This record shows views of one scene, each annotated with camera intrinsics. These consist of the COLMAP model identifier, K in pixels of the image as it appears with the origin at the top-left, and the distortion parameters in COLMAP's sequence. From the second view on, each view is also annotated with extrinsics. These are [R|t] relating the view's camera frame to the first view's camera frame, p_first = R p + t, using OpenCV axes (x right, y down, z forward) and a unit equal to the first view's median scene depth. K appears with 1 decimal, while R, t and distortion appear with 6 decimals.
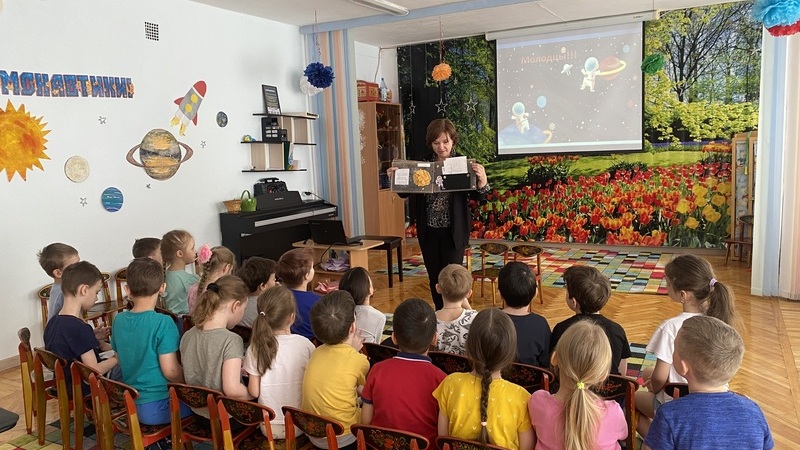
lens RADIAL K [[598.7, 0, 392.4], [0, 598.7, 220.9], [0, 0, 1]] dist [0.008084, -0.017640]
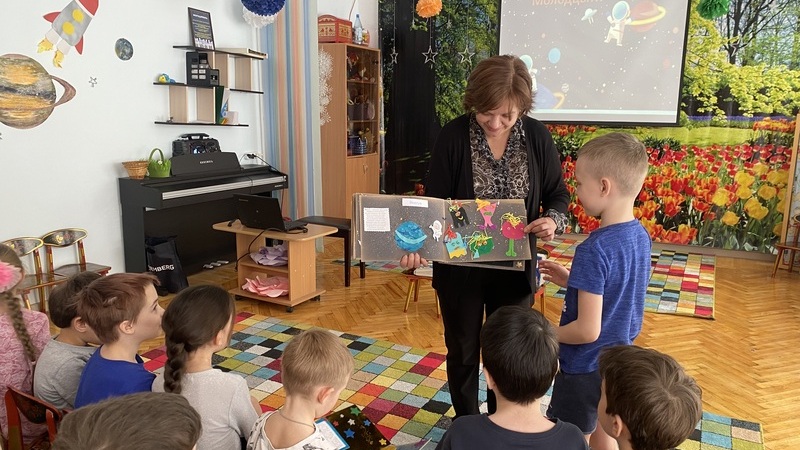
lens RADIAL K [[598.7, 0, 406.7], [0, 598.7, 232.5], [0, 0, 1]] dist [0.008084, -0.017640]
pose [[0.998073, 0.047219, 0.040261, 0.035538], [-0.050262, 0.995665, 0.078258, -0.019249], [-0.036391, -0.080130, 0.996120, 0.217294]]
